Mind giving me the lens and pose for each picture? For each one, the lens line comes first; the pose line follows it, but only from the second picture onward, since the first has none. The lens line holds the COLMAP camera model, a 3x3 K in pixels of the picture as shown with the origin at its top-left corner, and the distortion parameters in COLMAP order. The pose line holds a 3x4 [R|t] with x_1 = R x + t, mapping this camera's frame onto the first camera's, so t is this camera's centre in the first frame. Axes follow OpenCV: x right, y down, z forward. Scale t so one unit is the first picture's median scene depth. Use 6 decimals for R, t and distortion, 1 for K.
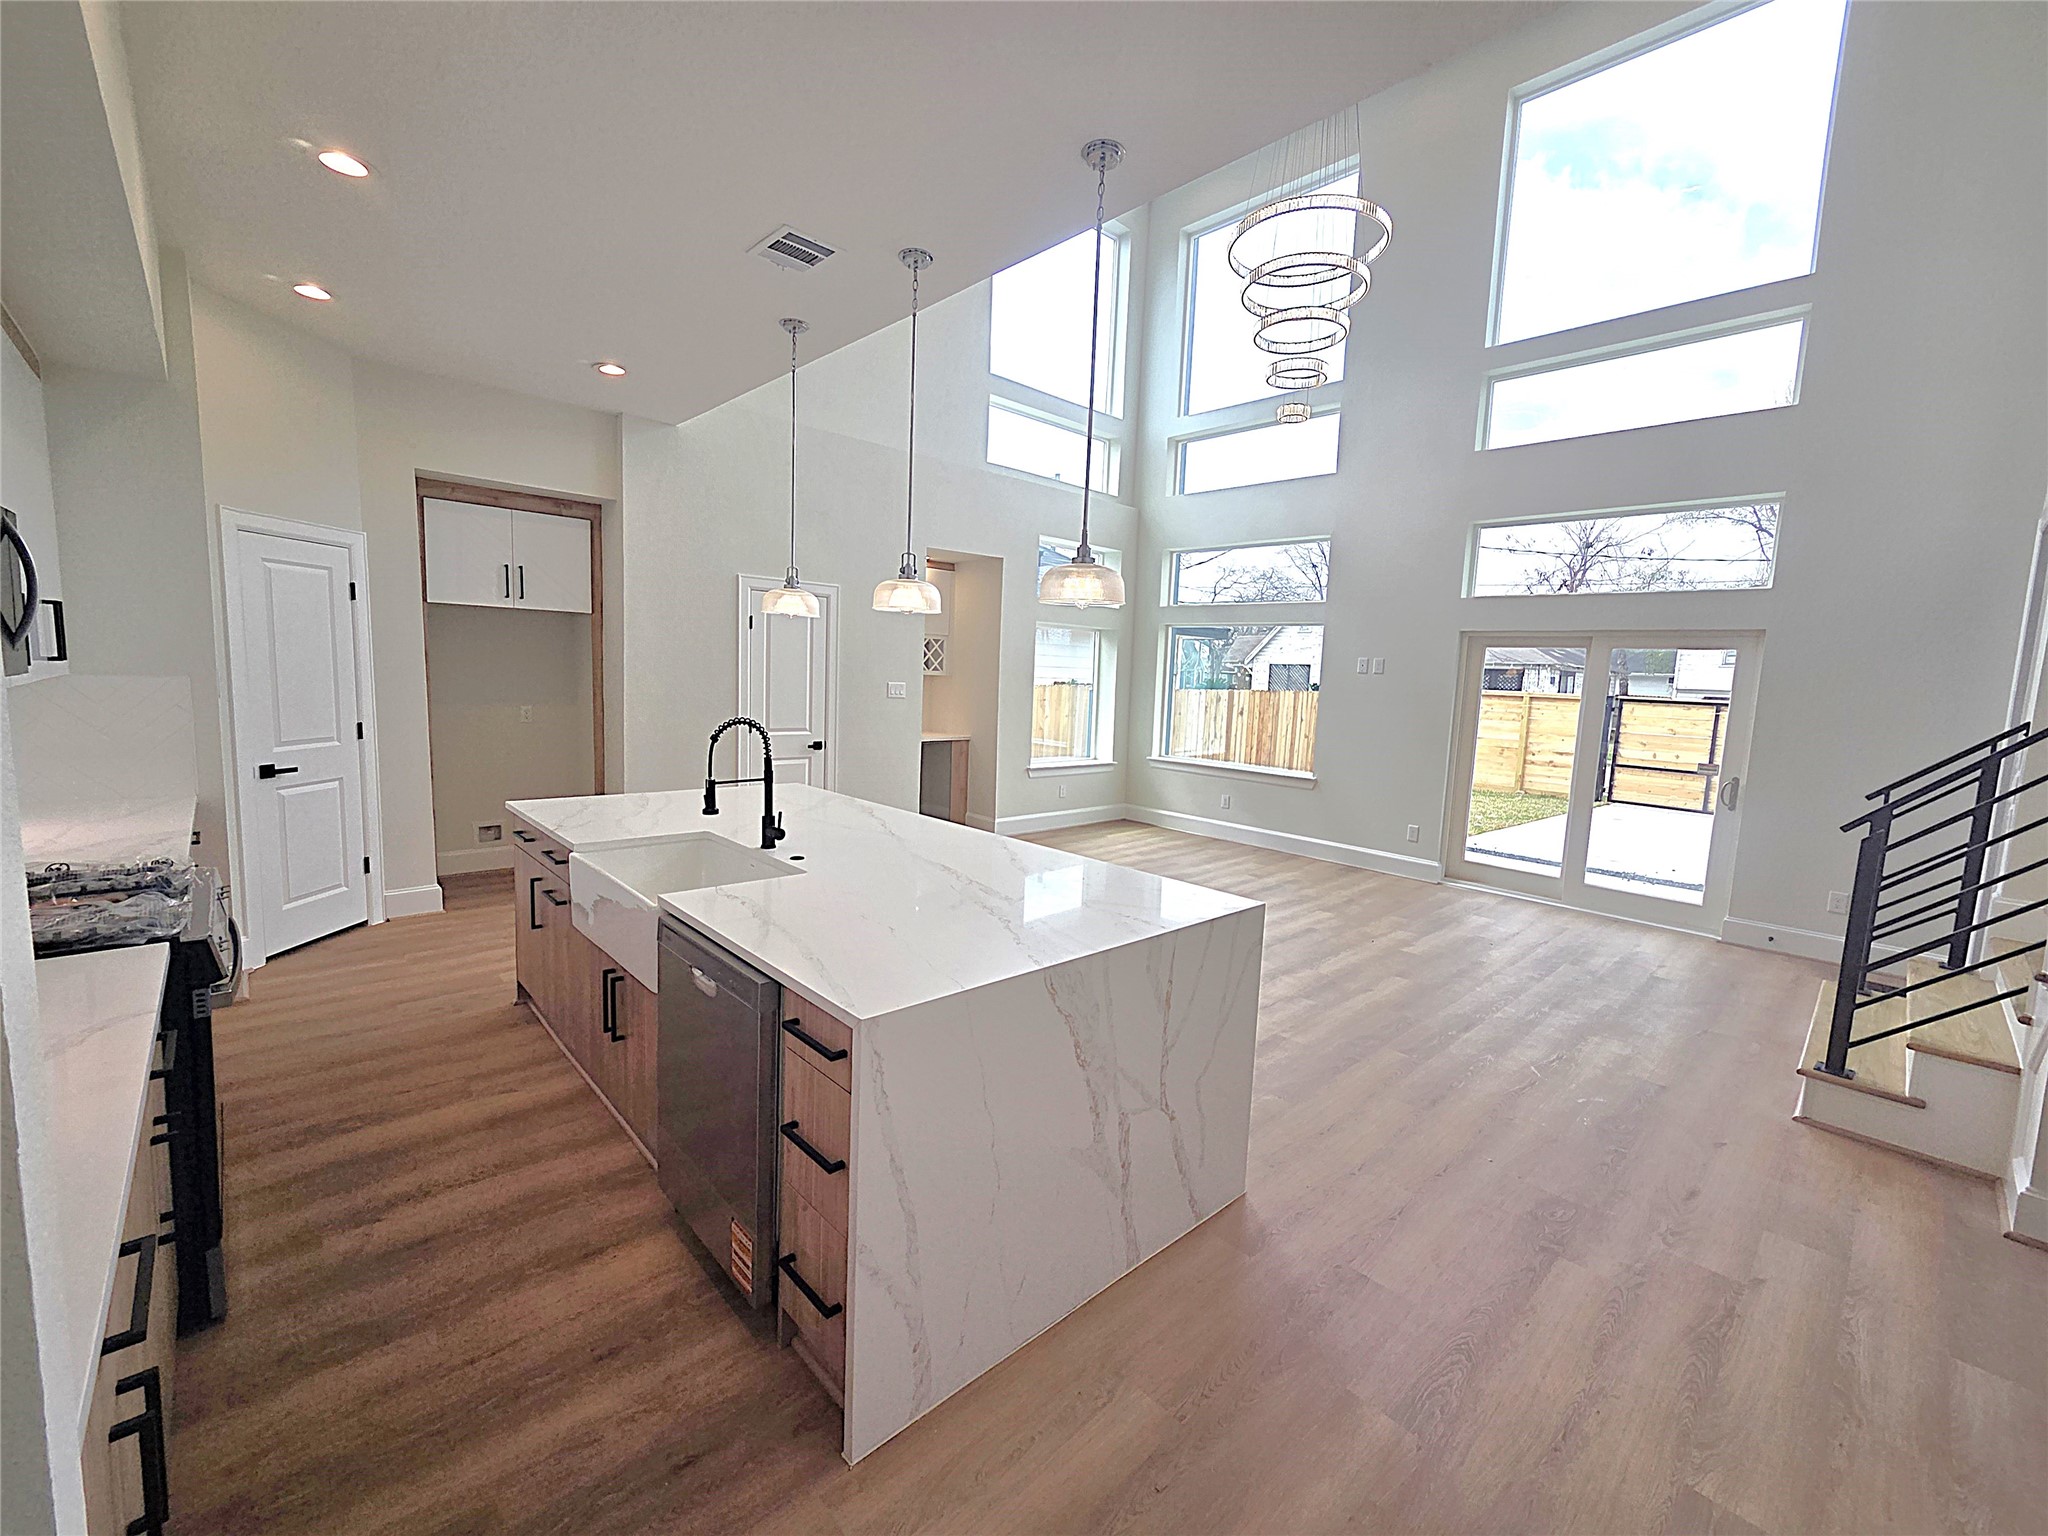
lens RADIAL K [[847.8, 0, 1024.4], [0, 847.8, 766.1], [0, 0, 1]] dist [0.000116, 0.000052]
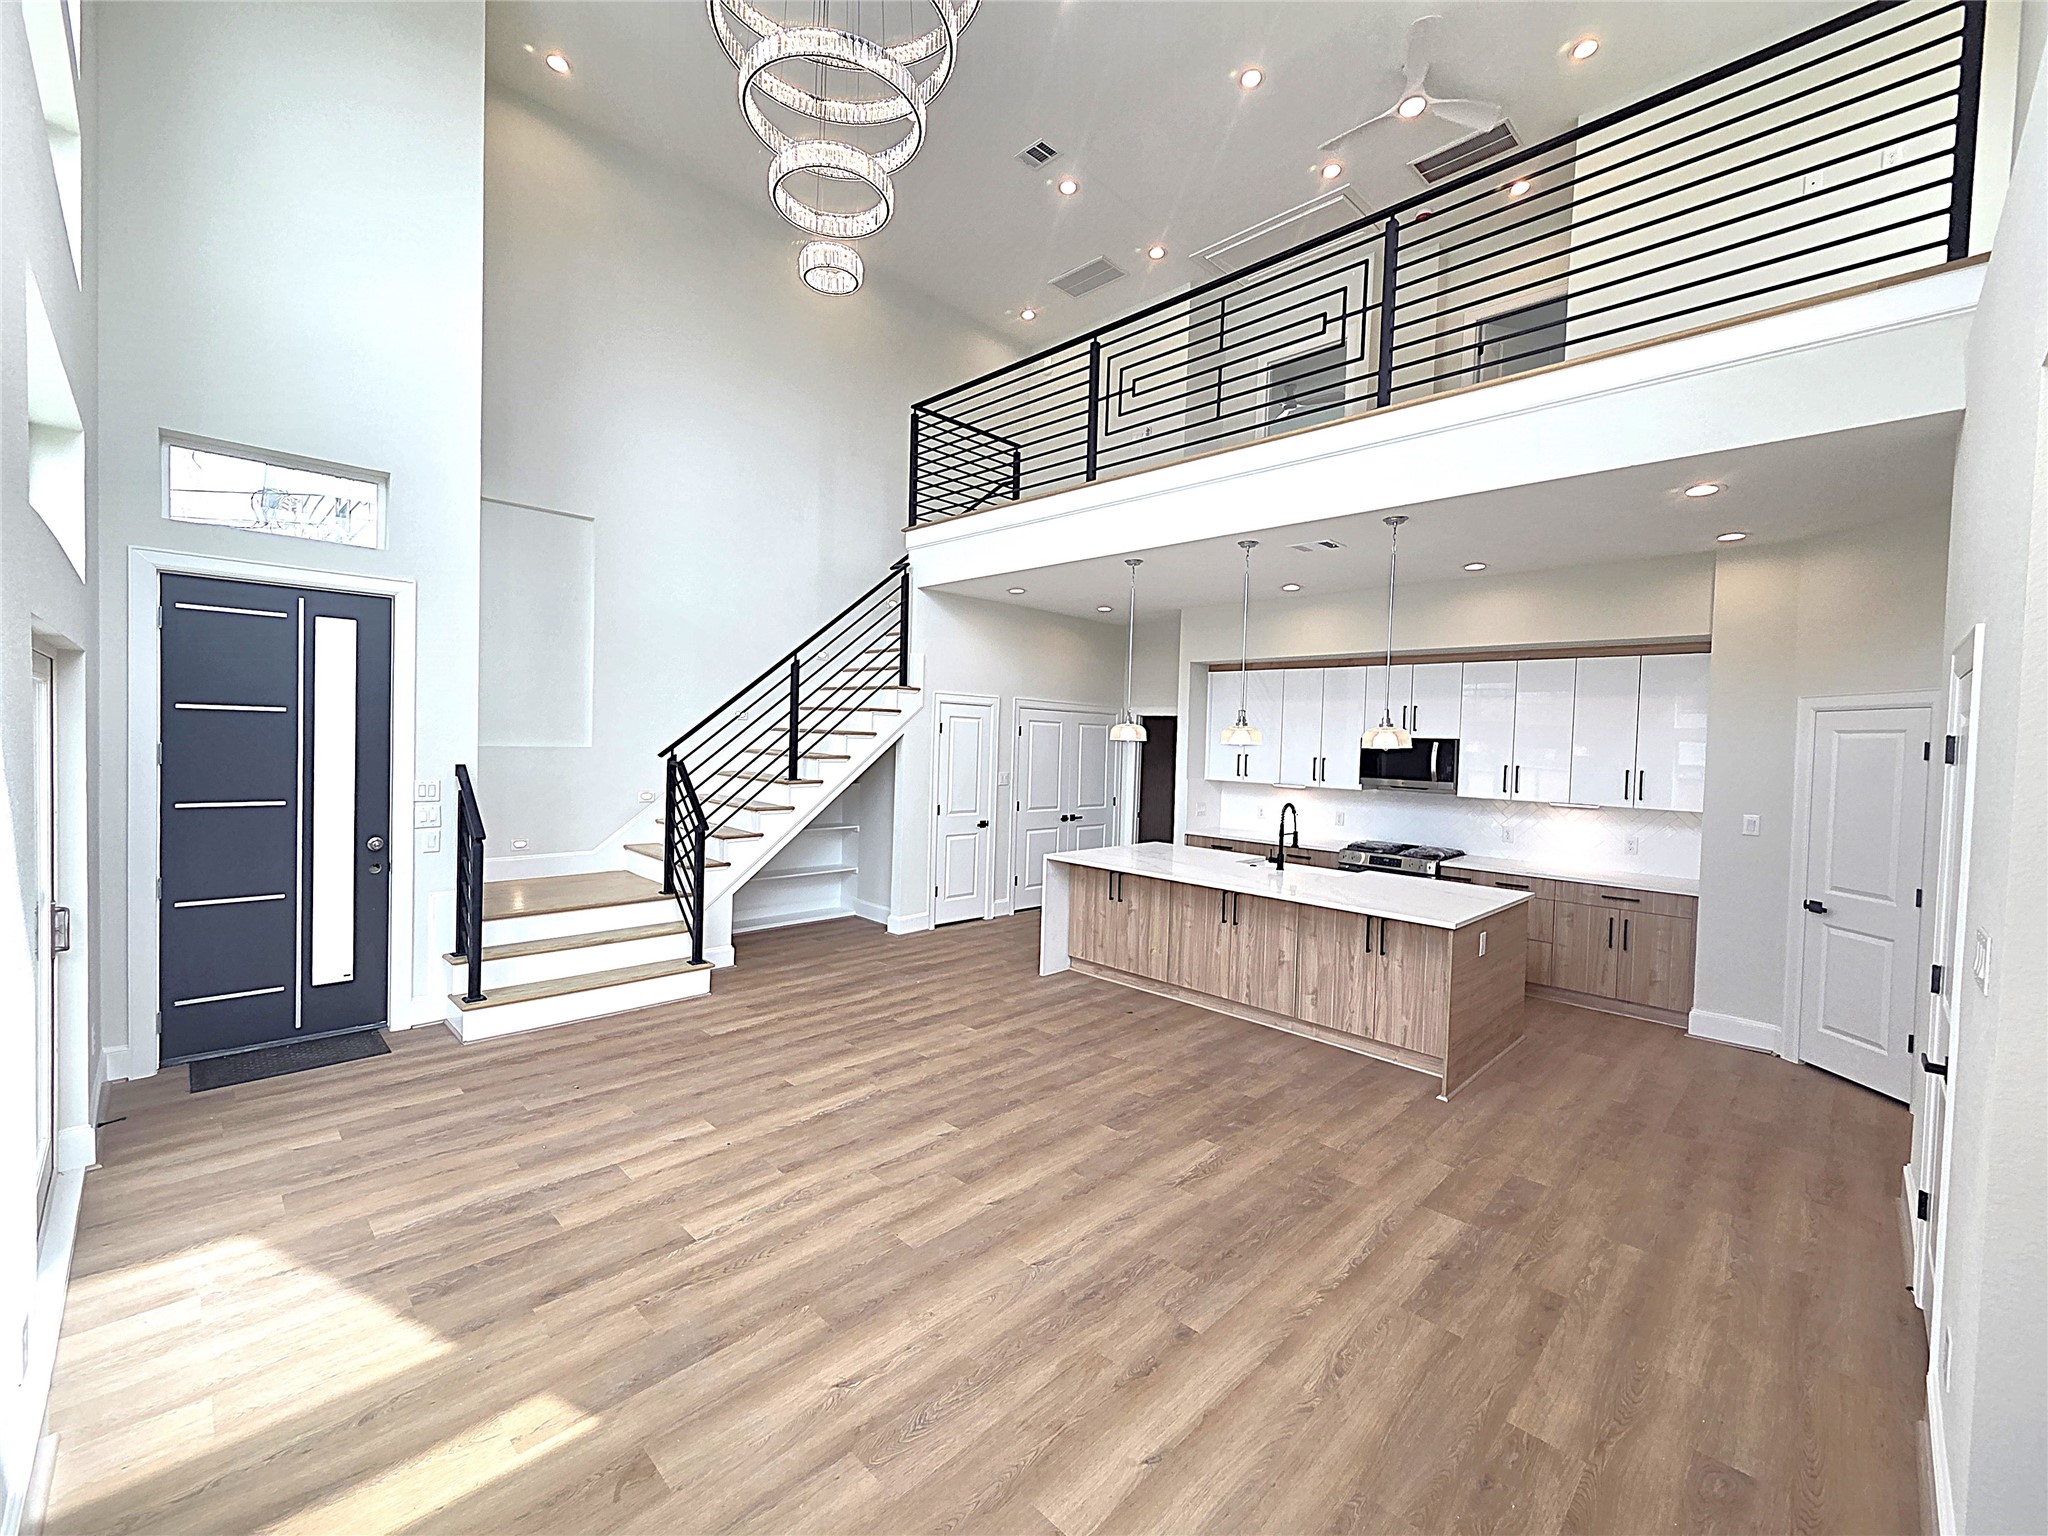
lens RADIAL K [[847.8, 0, 1023.5], [0, 847.8, 767.3], [0, 0, 1]] dist [0.000116, 0.000052]
pose [[-0.996580, -0.070793, -0.042614, 0.285140], [-0.076094, 0.987310, 0.139388, -0.267762], [0.032205, 0.142154, -0.989320, 2.102703]]
